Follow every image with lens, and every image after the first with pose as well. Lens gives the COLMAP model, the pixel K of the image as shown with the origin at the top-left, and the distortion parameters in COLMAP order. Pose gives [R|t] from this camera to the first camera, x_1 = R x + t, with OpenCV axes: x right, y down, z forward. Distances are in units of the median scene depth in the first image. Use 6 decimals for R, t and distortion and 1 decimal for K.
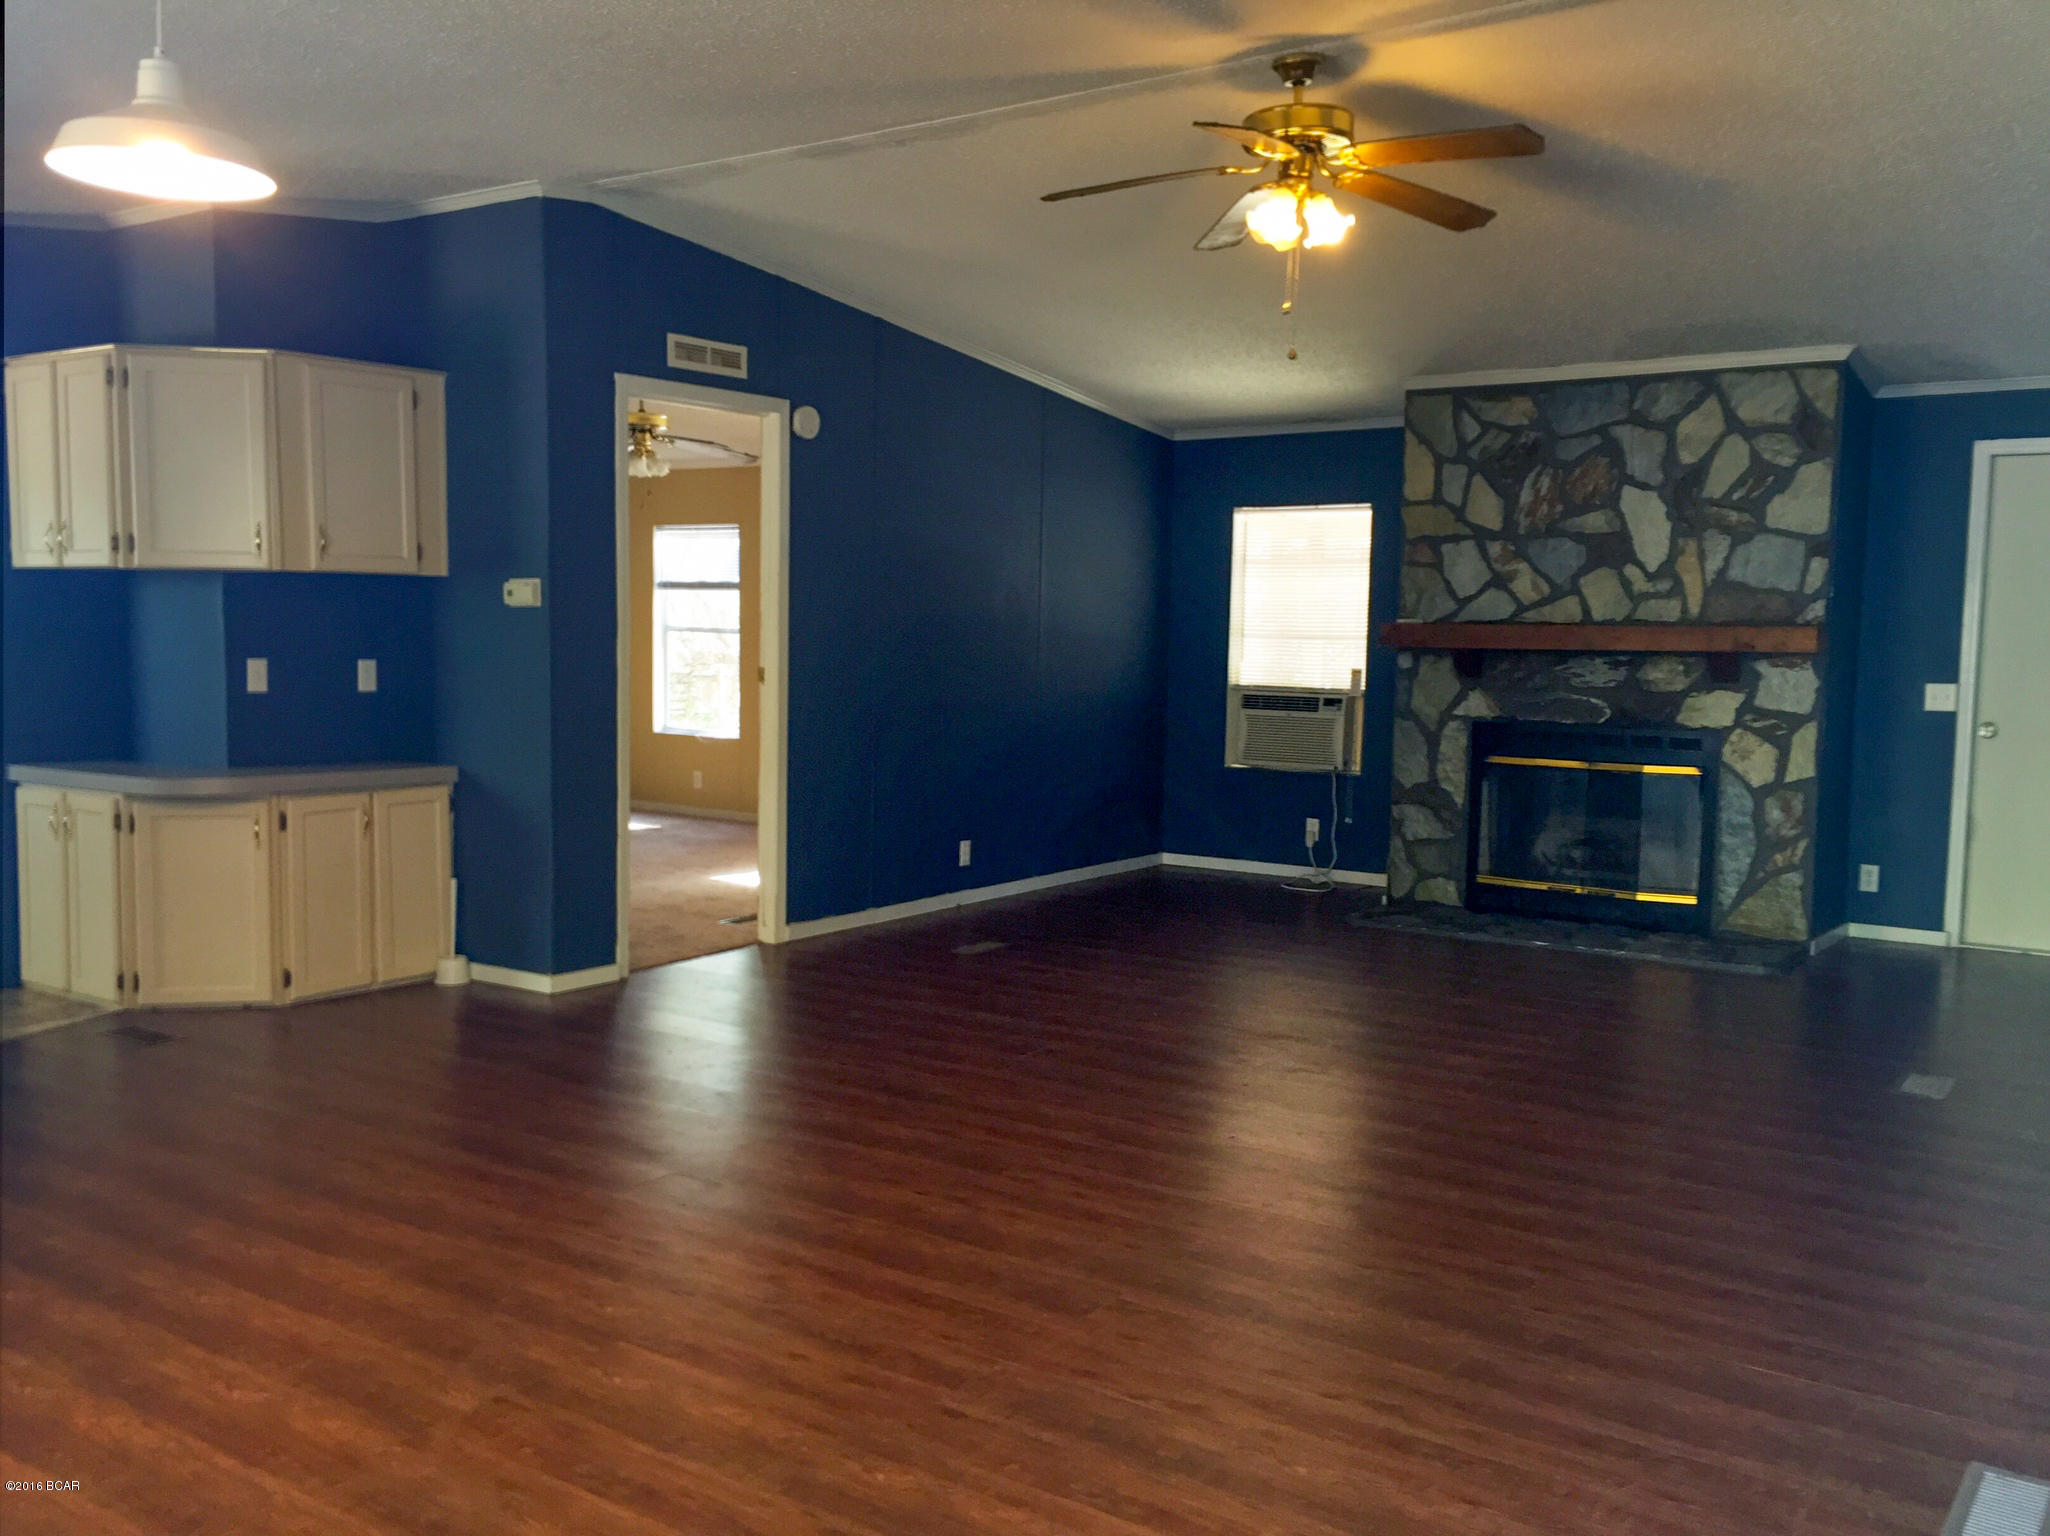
lens RADIAL K [[1796.5, 0, 1026.4], [0, 1796.5, 771.4], [0, 0, 1]] dist [0.091819, -0.017370]
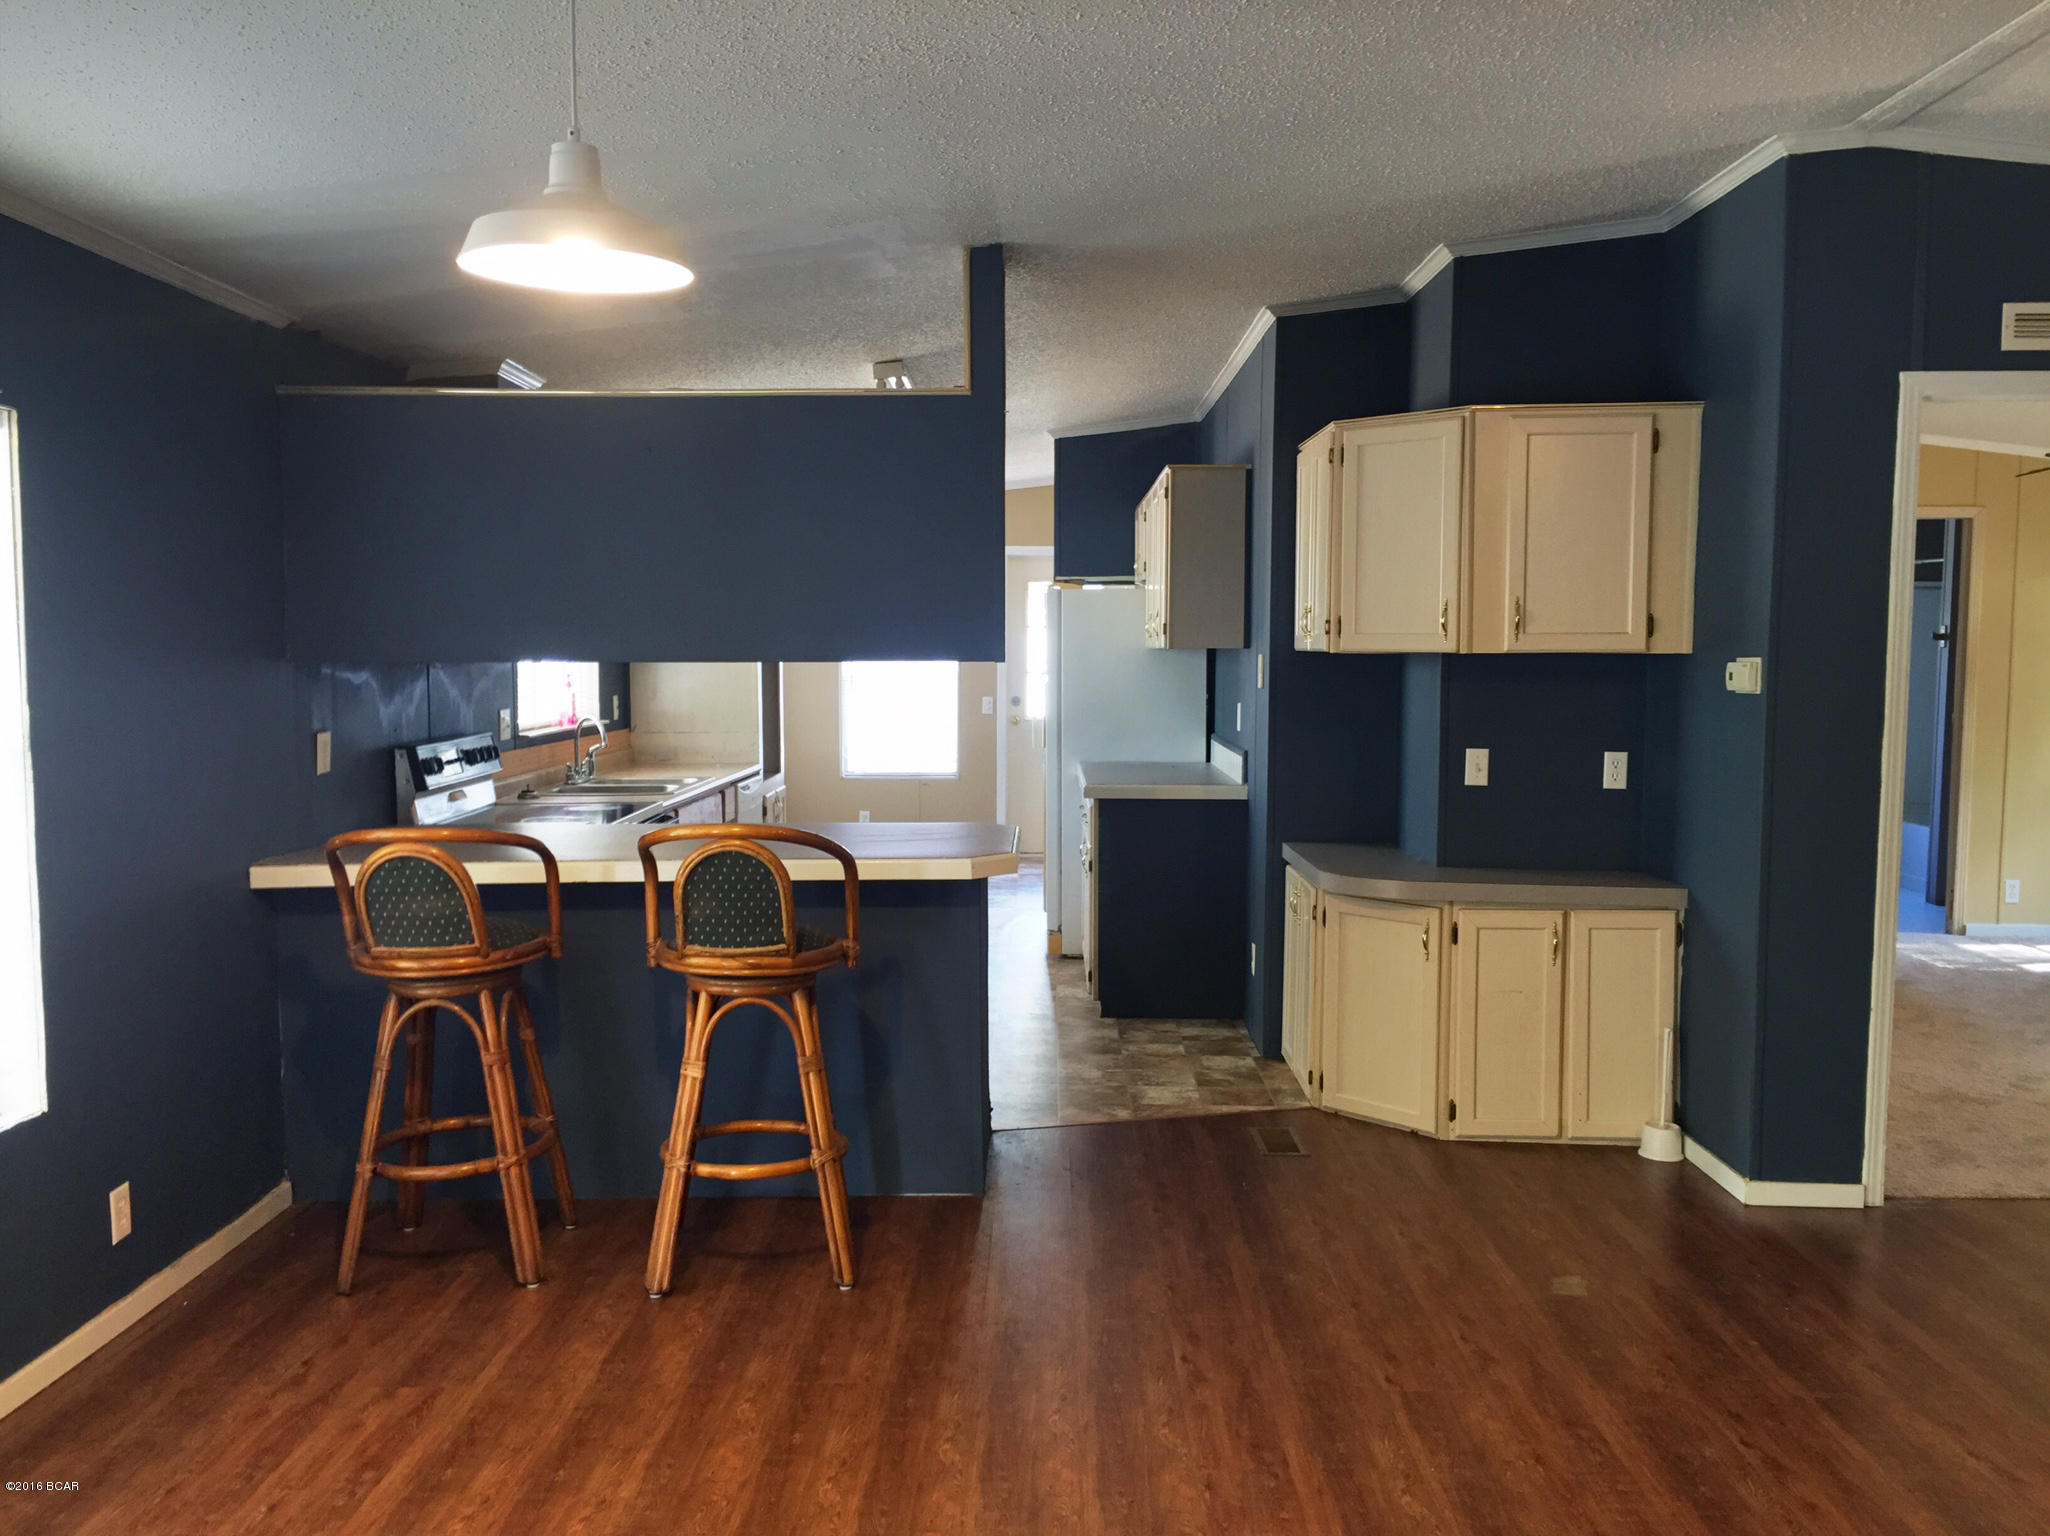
lens RADIAL K [[1796.5, 0, 1024.9], [0, 1796.5, 764.7], [0, 0, 1]] dist [0.091819, -0.017370]
pose [[0.570978, 0.051000, -0.819380, 0.183245], [-0.072468, 0.997304, 0.011576, -0.047970], [0.817761, 0.052770, 0.573134, 0.307537]]
